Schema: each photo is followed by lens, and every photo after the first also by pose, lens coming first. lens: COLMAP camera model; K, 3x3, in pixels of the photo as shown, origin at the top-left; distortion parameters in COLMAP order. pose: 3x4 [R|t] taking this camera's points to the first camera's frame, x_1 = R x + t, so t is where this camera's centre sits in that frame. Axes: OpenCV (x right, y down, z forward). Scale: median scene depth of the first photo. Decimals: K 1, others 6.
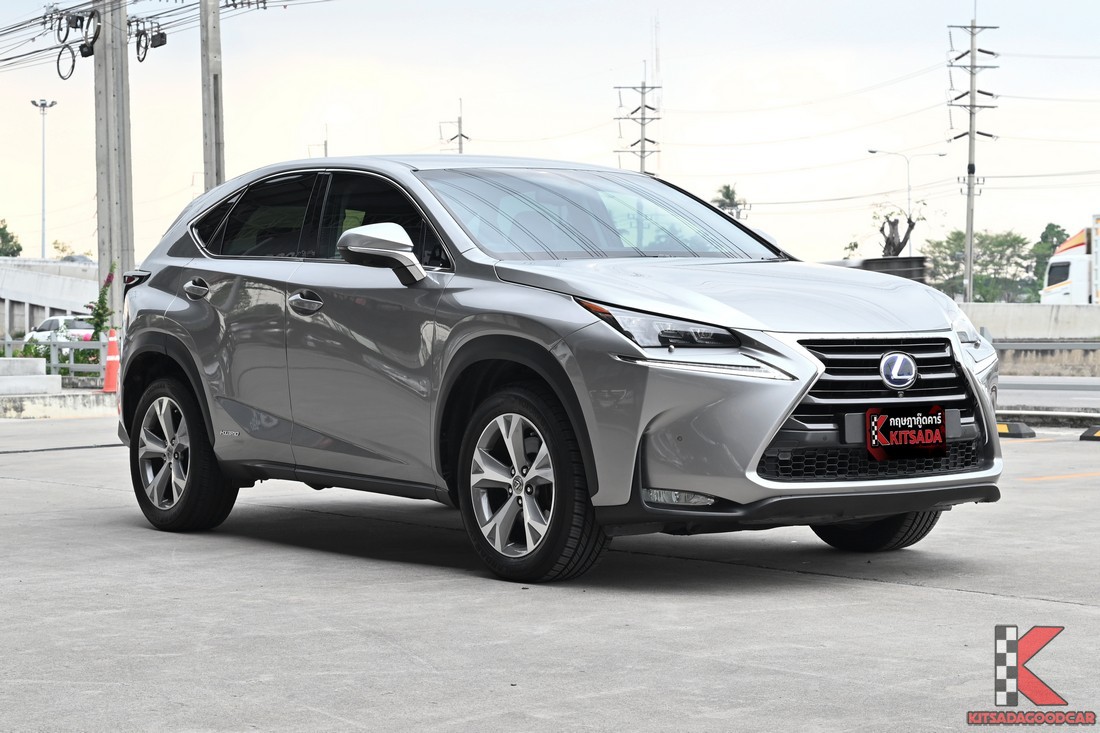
lens RADIAL K [[2369.7, 0, 549.2], [0, 2369.7, 366.4], [0, 0, 1]] dist [-0.007467, 0.000000]
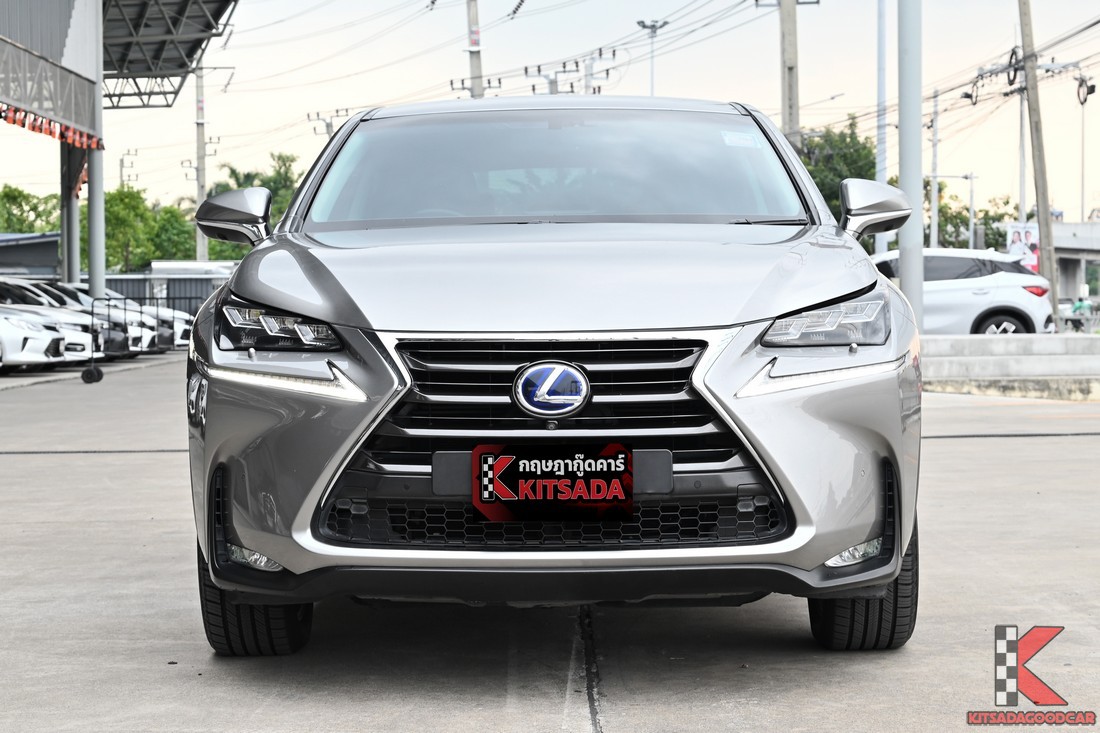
lens RADIAL K [[2346.1, 0, 550.1], [0, 2346.1, 368.0], [0, 0, 1]] dist [0.011093, 0.000000]
pose [[0.801996, 0.016228, -0.597109, 0.542130], [-0.008130, 0.999835, 0.016252, -0.014955], [0.597274, -0.008180, 0.801995, 0.467819]]
